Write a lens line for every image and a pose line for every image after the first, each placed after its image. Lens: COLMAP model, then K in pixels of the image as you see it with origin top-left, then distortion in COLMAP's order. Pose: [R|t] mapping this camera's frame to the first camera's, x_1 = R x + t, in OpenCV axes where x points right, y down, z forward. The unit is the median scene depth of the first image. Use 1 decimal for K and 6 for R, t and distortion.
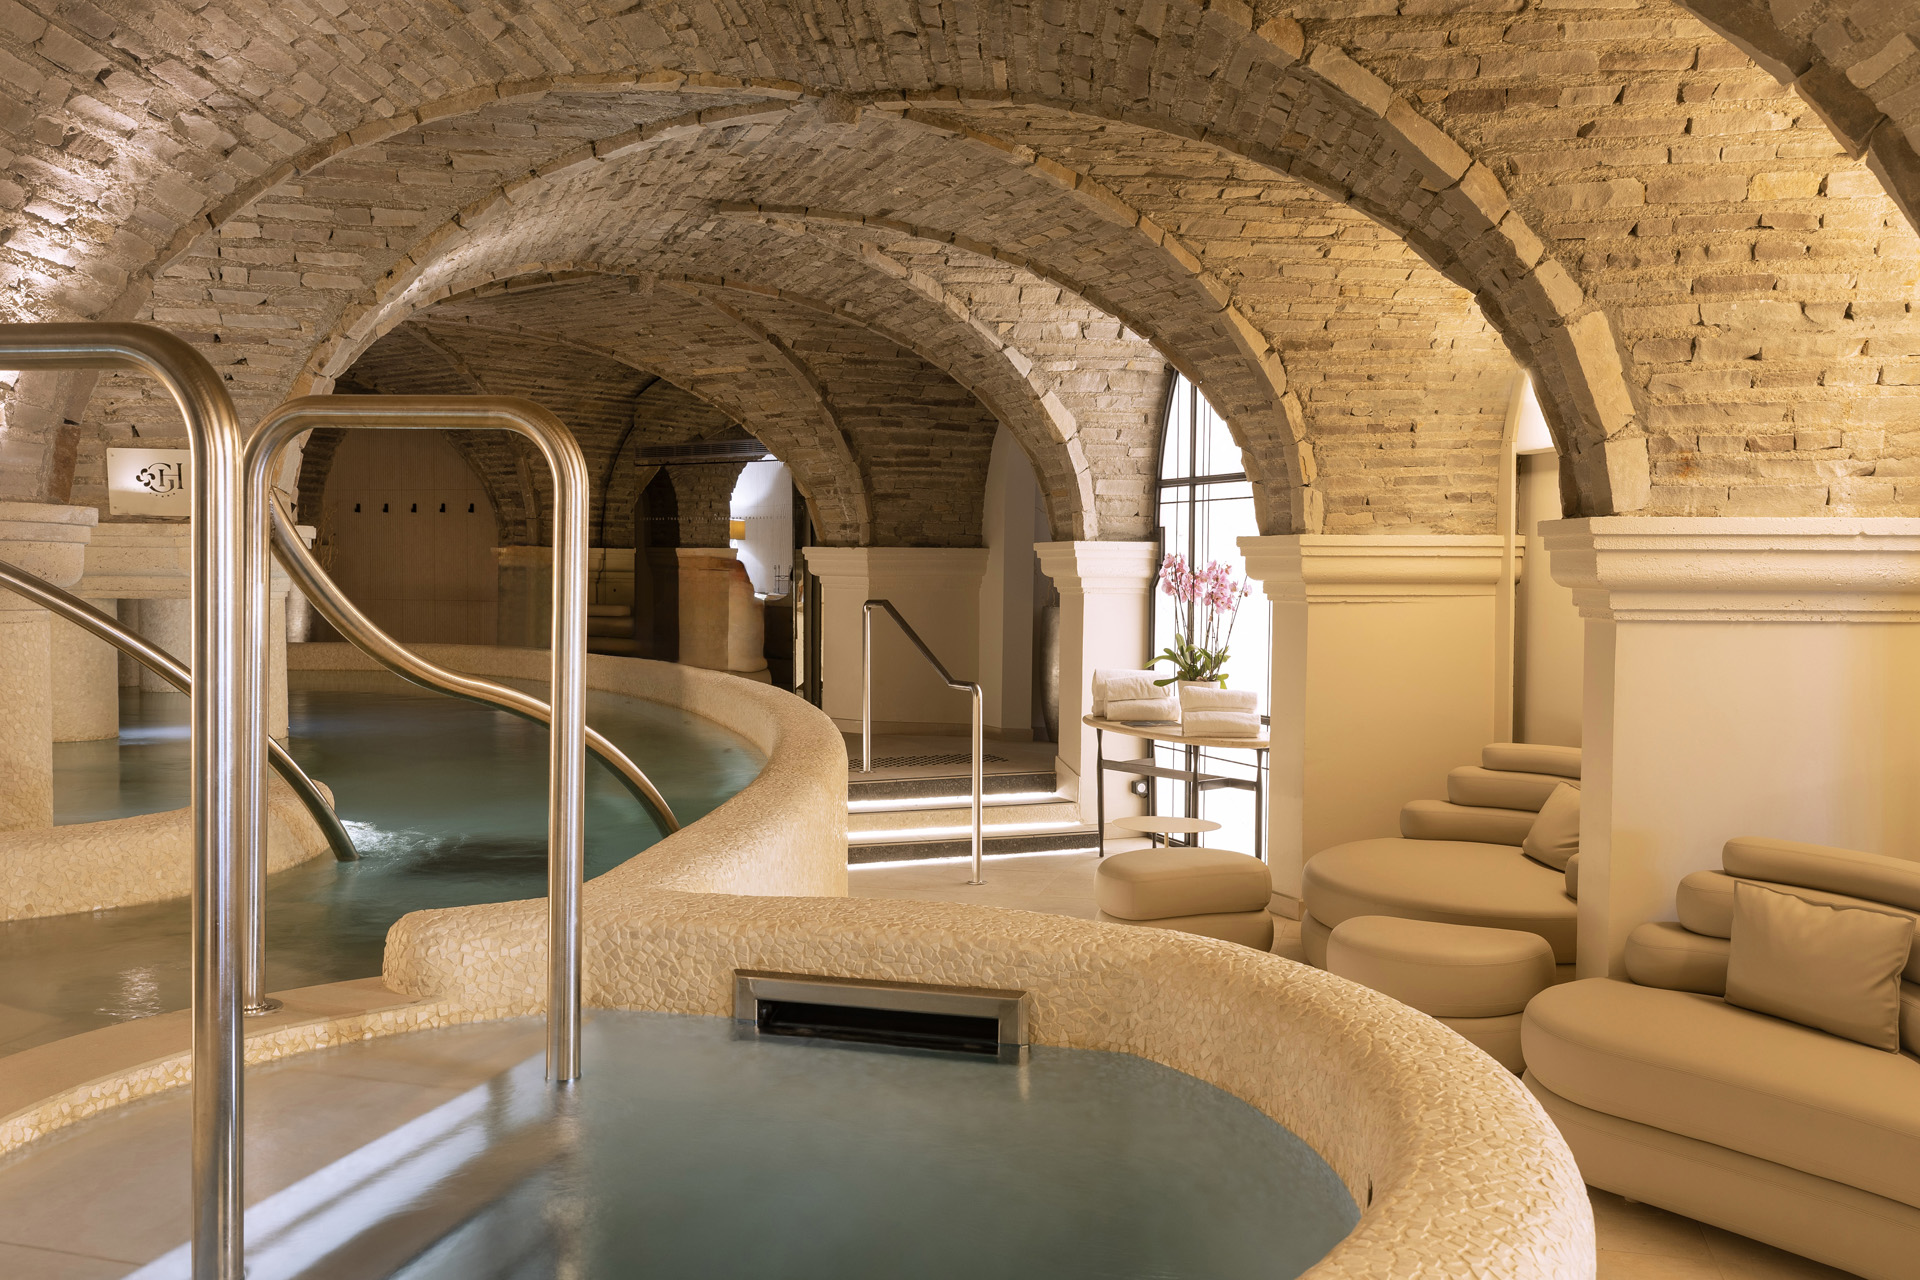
lens RADIAL K [[1671.8, 0, 957.7], [0, 1671.8, 633.6], [0, 0, 1]] dist [0.015924, 0.005748]
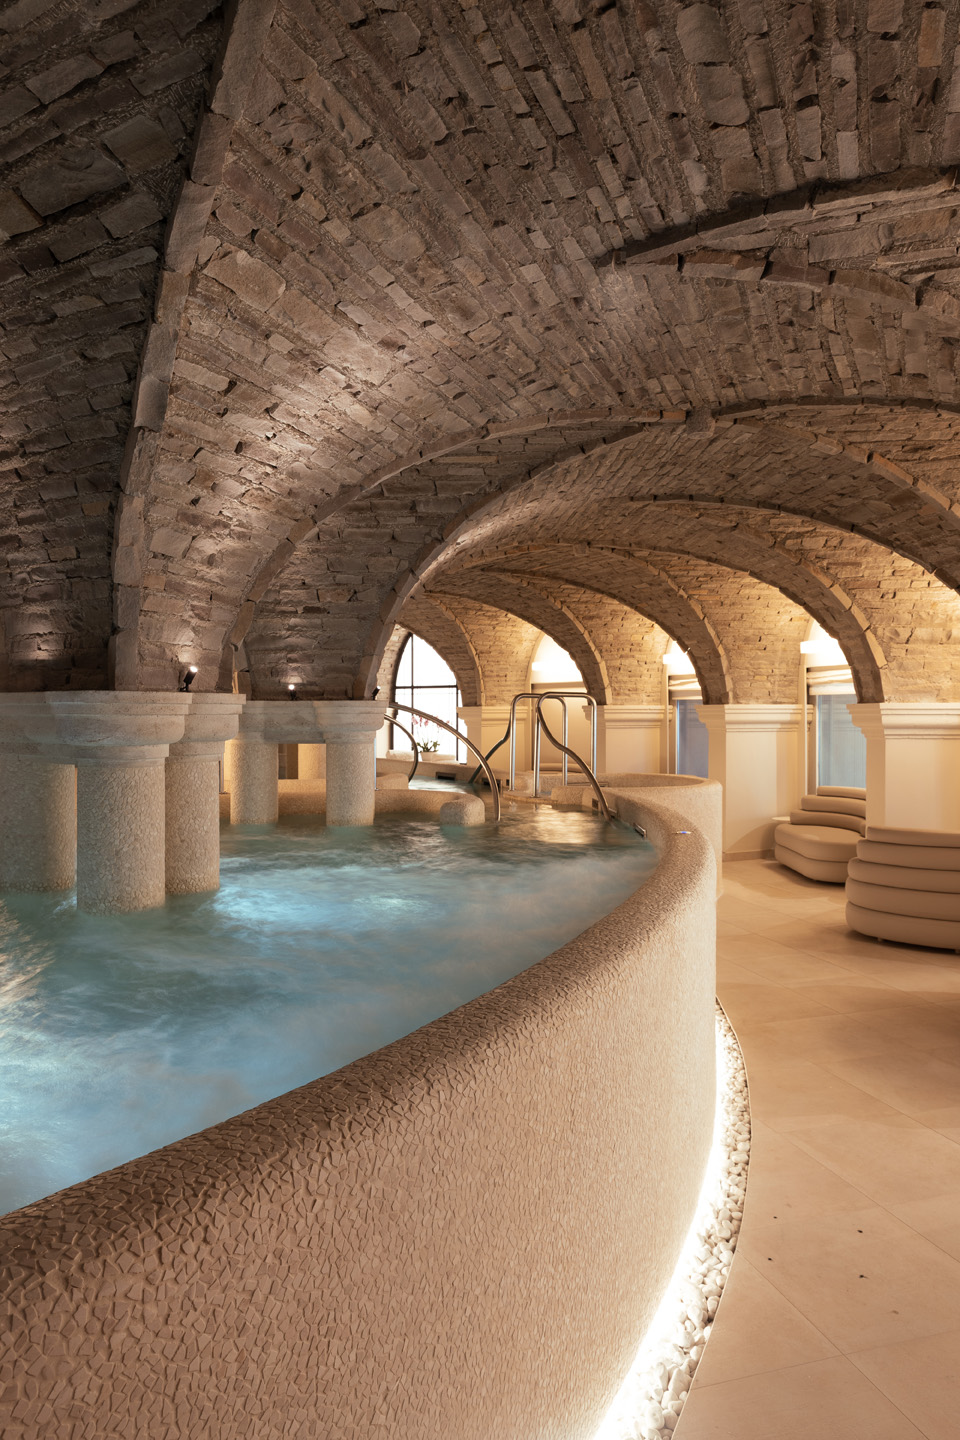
lens RADIAL K [[987.9, 0, 480.9], [0, 987.9, 720.6], [0, 0, 1]] dist [0.033231, -0.002685]
pose [[0.857780, -0.007979, 0.513956, -1.309947], [0.024371, 0.999386, -0.025160, 0.033118], [-0.513439, 0.034107, 0.857448, -1.161012]]
